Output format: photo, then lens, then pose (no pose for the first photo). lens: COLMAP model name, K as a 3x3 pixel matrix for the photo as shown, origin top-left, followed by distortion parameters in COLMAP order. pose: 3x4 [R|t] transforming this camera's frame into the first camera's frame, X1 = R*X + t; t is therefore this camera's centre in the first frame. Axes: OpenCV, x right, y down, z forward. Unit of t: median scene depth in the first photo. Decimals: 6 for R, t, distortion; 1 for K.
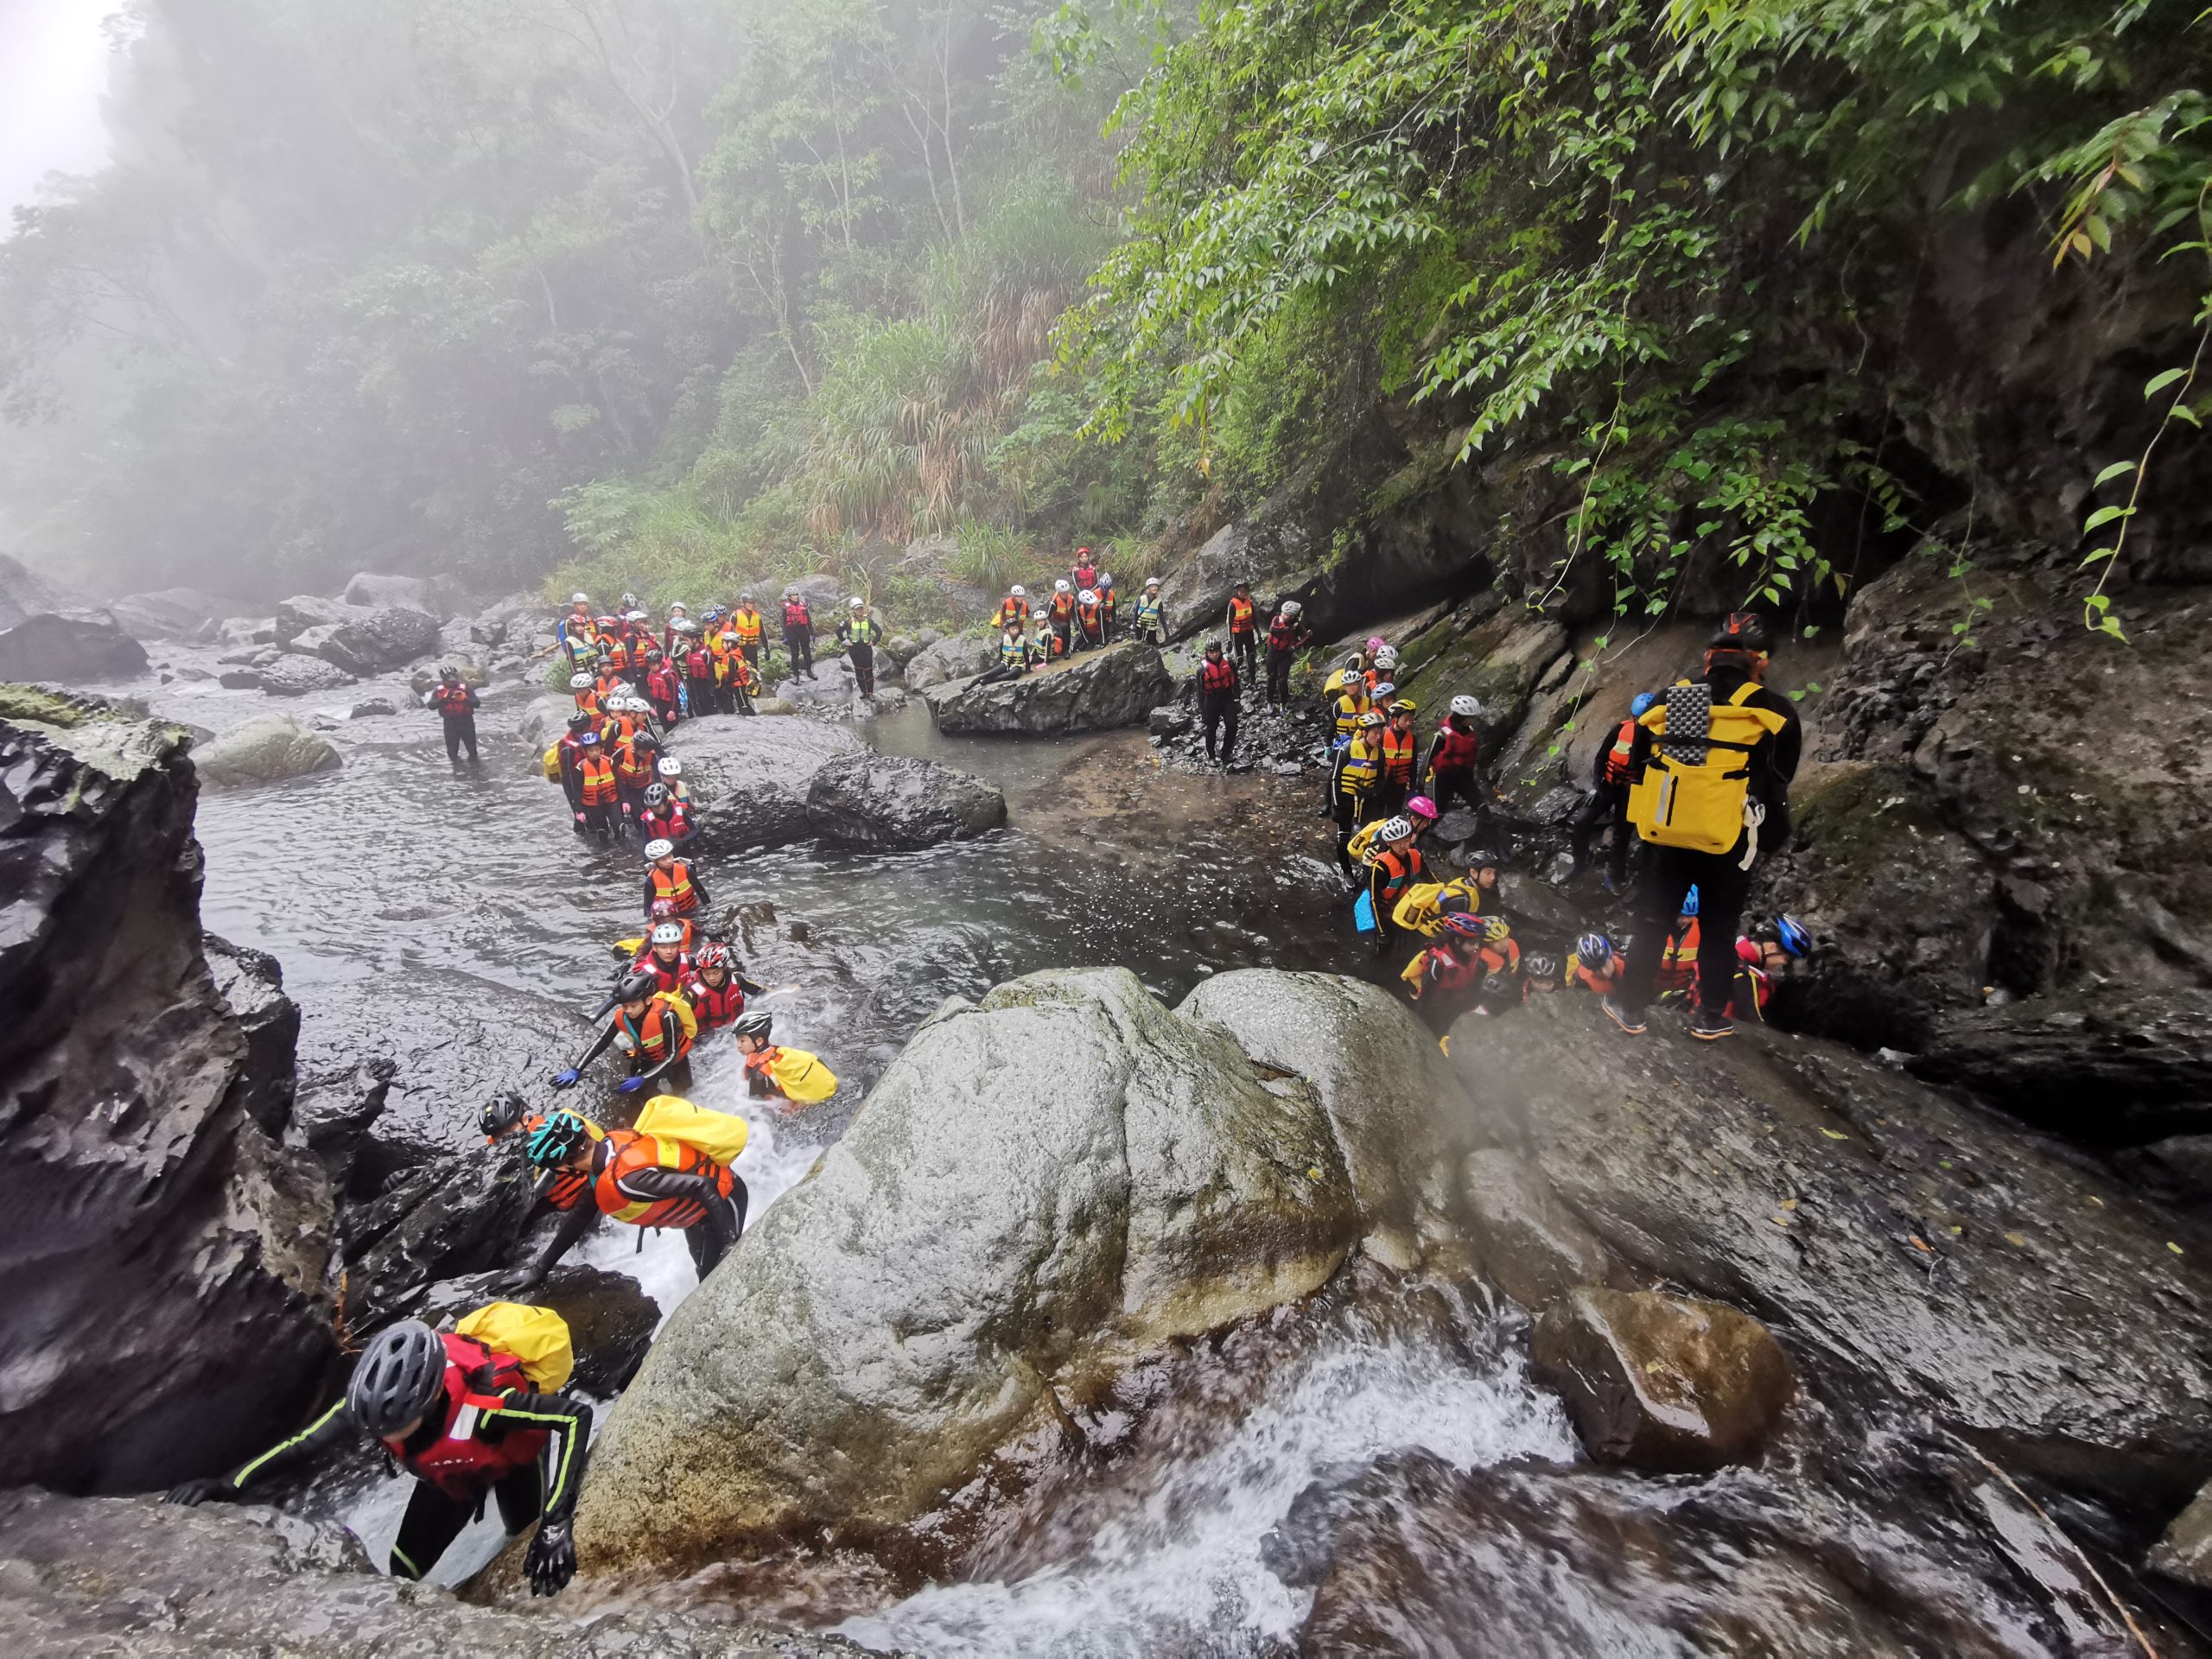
lens RADIAL K [[1006.7, 0, 1101.2], [0, 1006.7, 833.5], [0, 0, 1]] dist [0.005684, 0.001112]
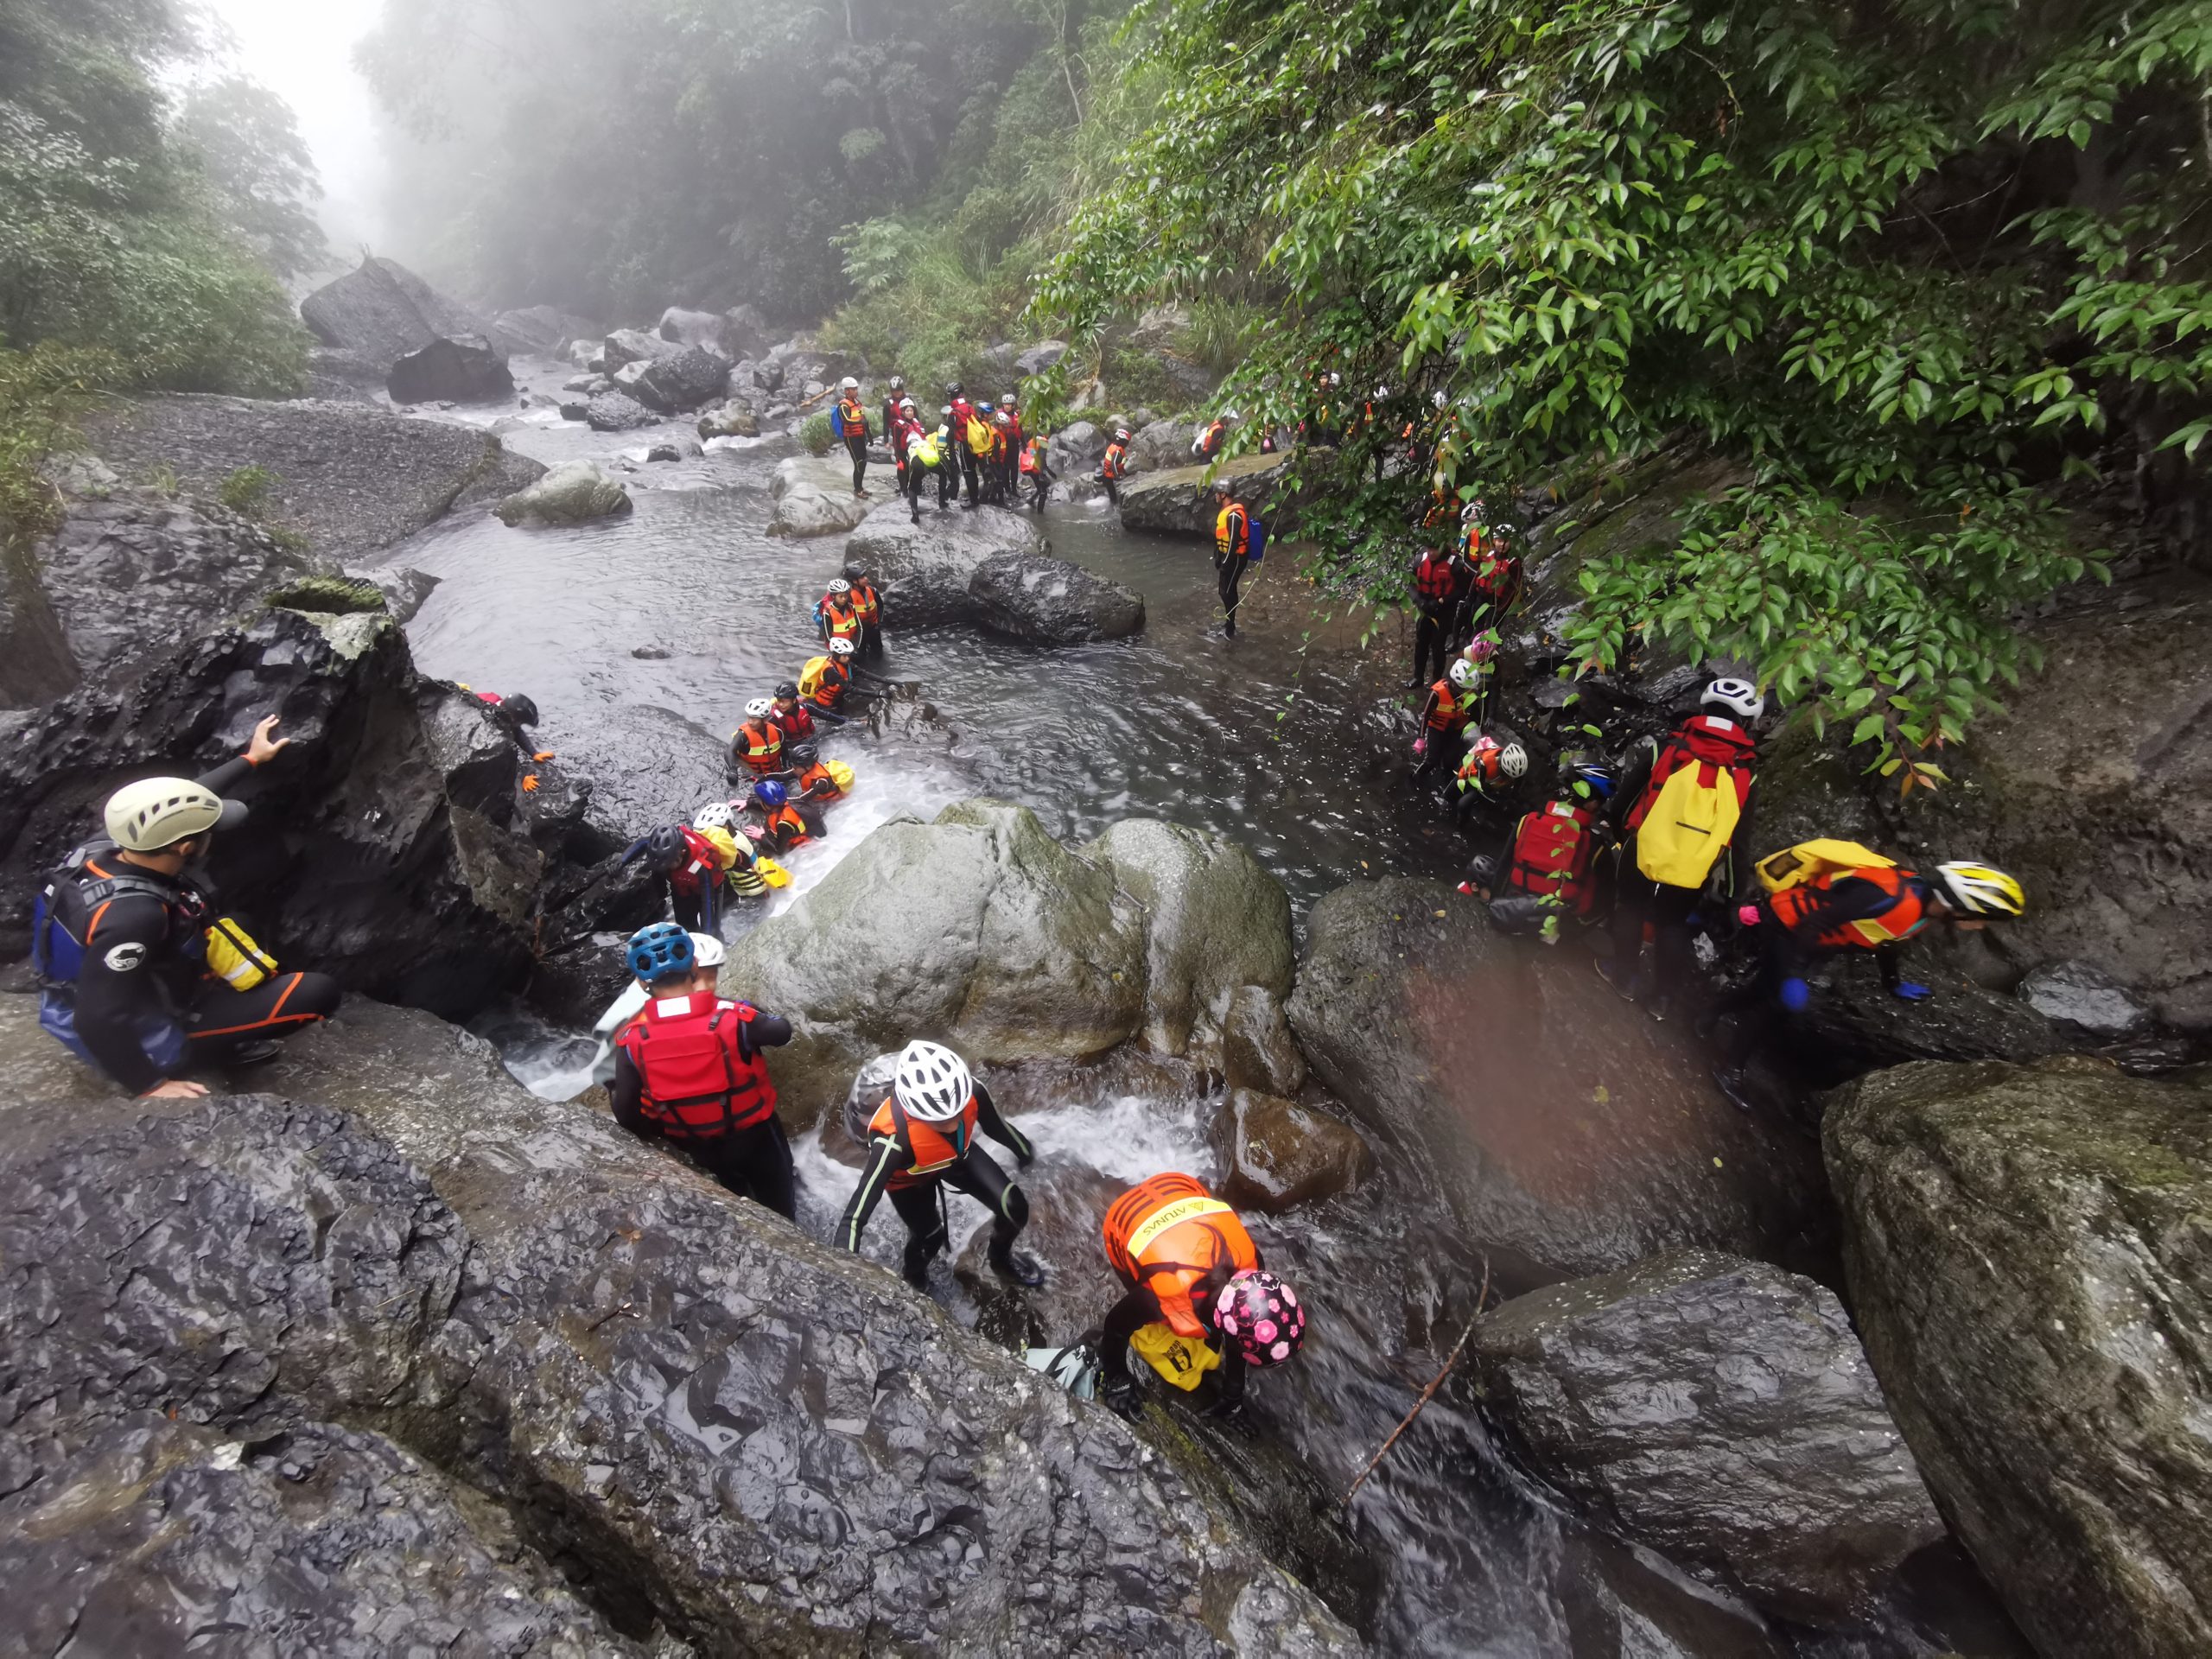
lens RADIAL K [[1015.2, 0, 1101.4], [0, 1015.2, 824.1], [0, 0, 1]] dist [-0.000585, 0.007716]
pose [[0.960352, 0.161057, -0.227562, 0.095916], [-0.107502, 0.967055, 0.230754, -0.037103], [0.257229, -0.197142, 0.946028, -0.056755]]
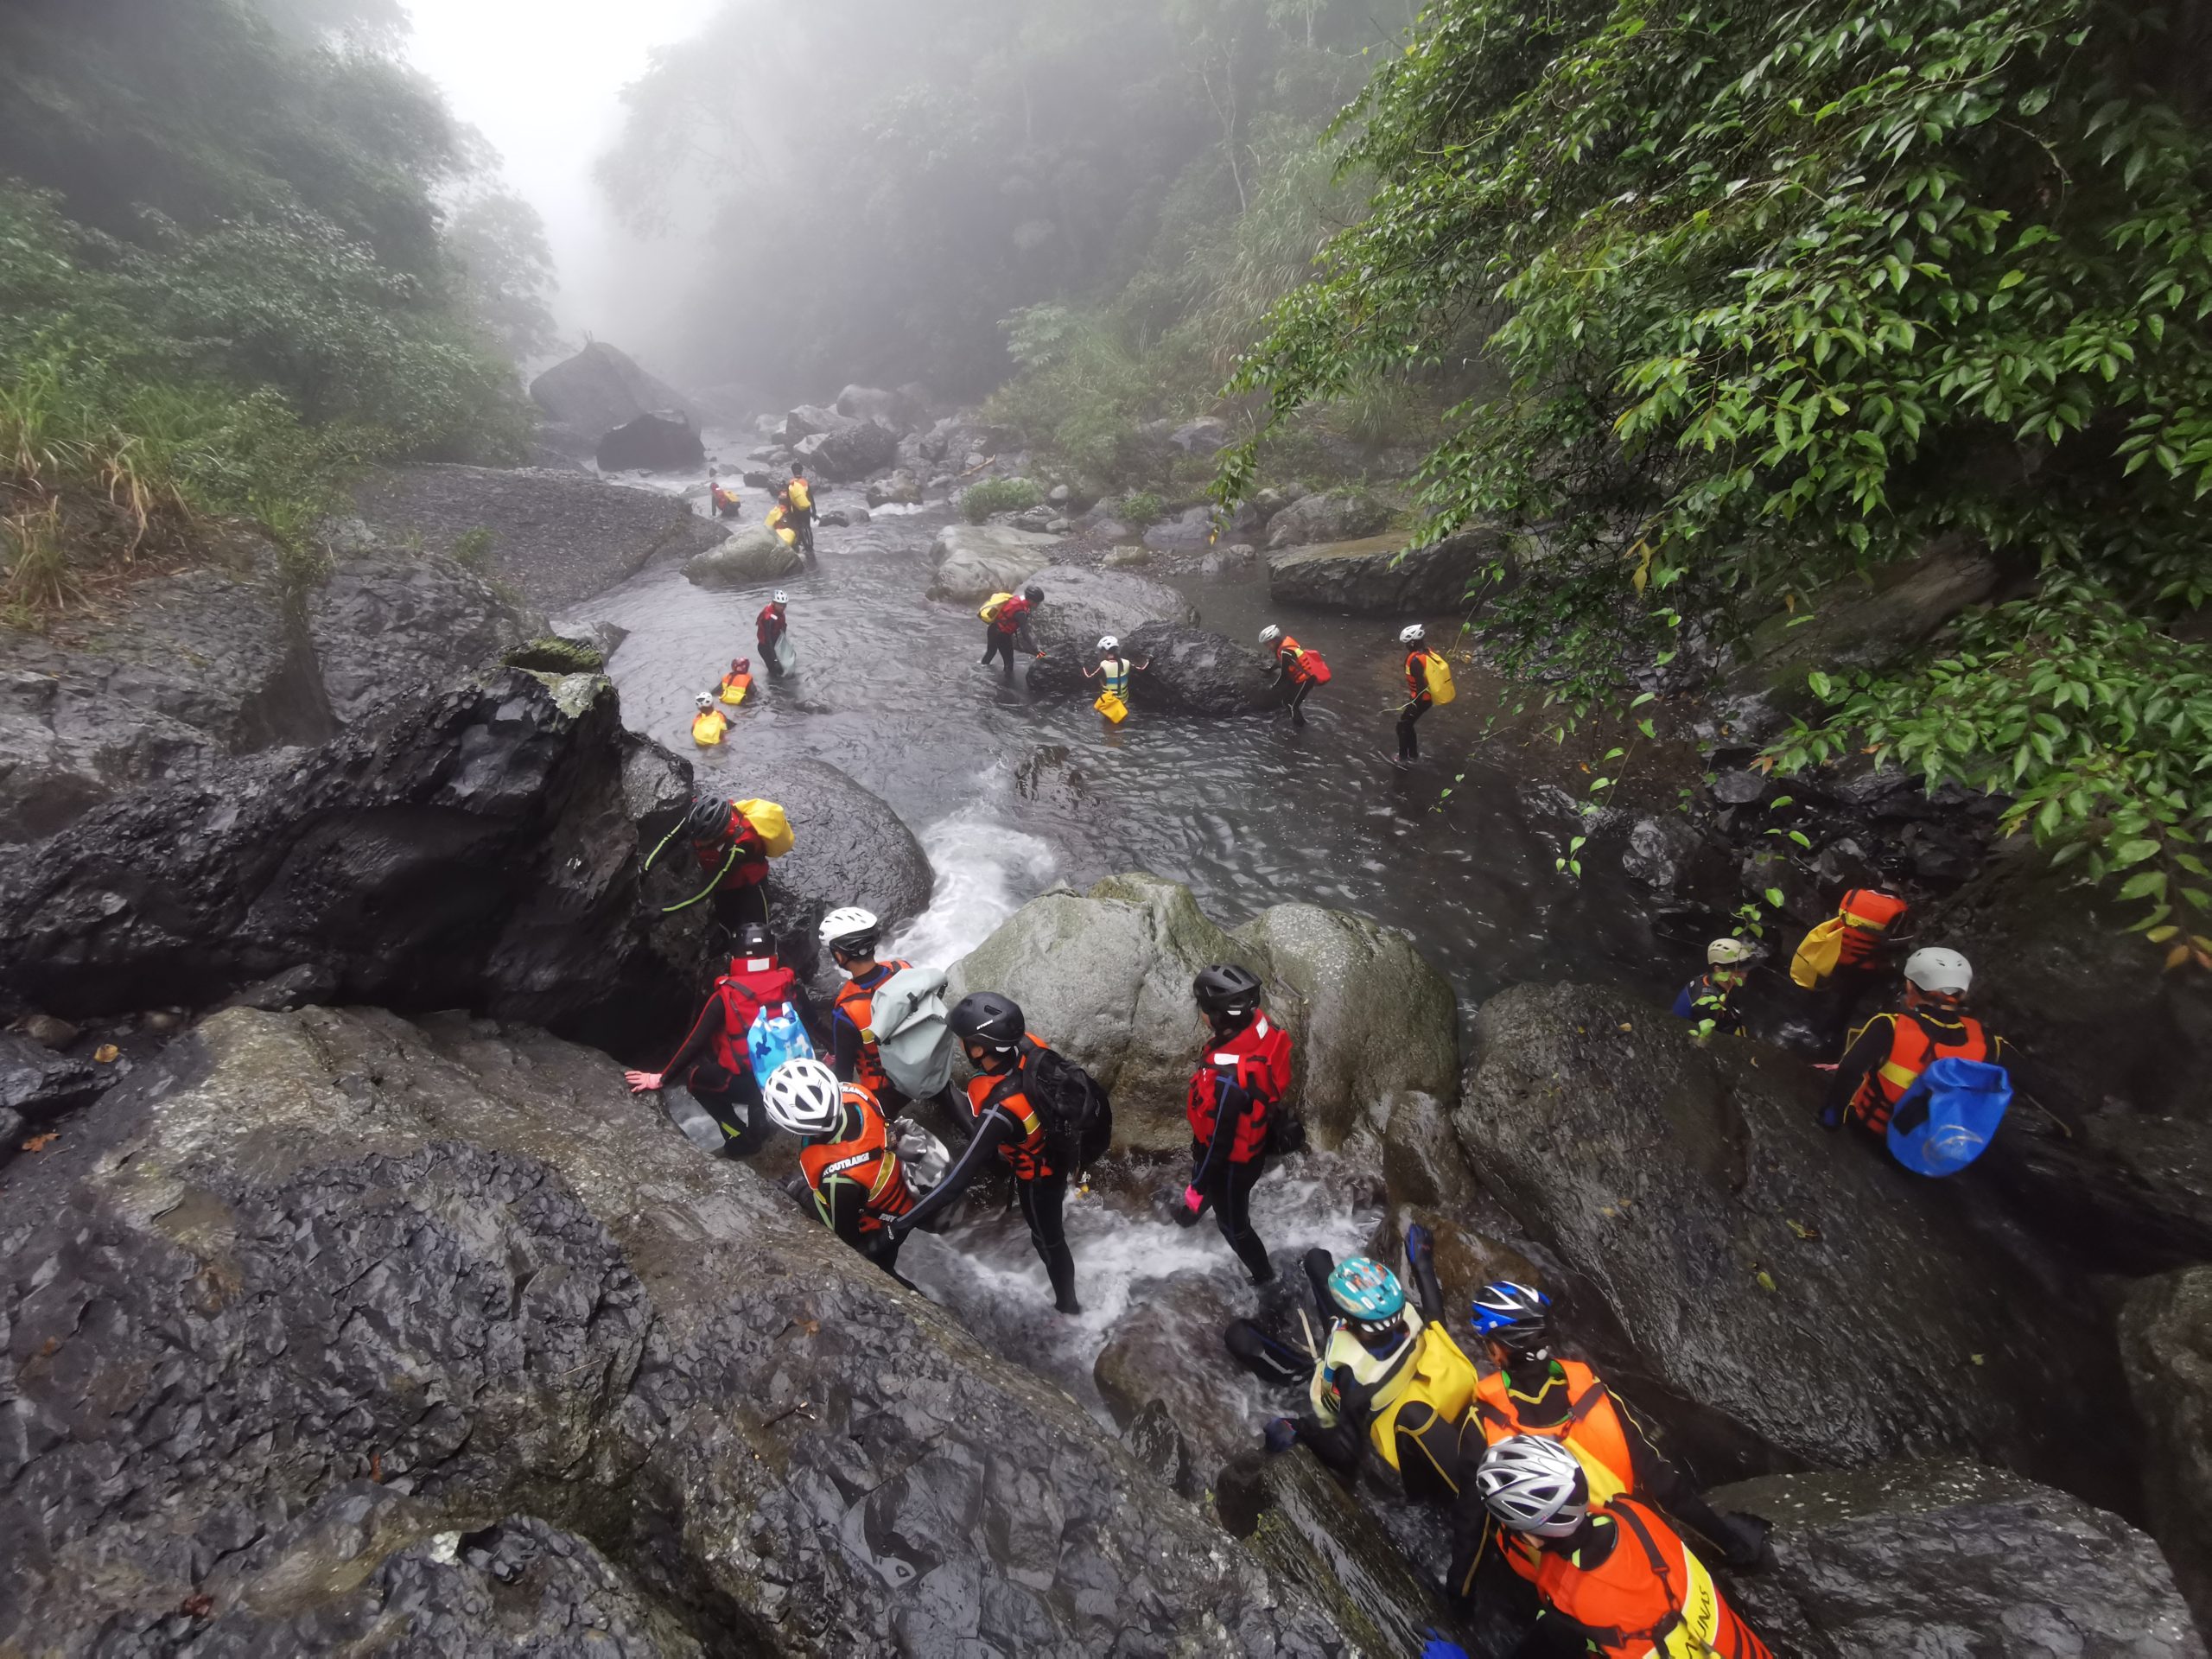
lens RADIAL K [[1013.2, 0, 1103.2], [0, 1013.2, 822.6], [0, 0, 1]] dist [0.005662, 0.001355]
pose [[0.916292, 0.195012, -0.349828, 0.083066], [-0.136358, 0.973169, 0.185336, -0.039629], [0.376584, -0.122120, 0.918298, -0.054633]]
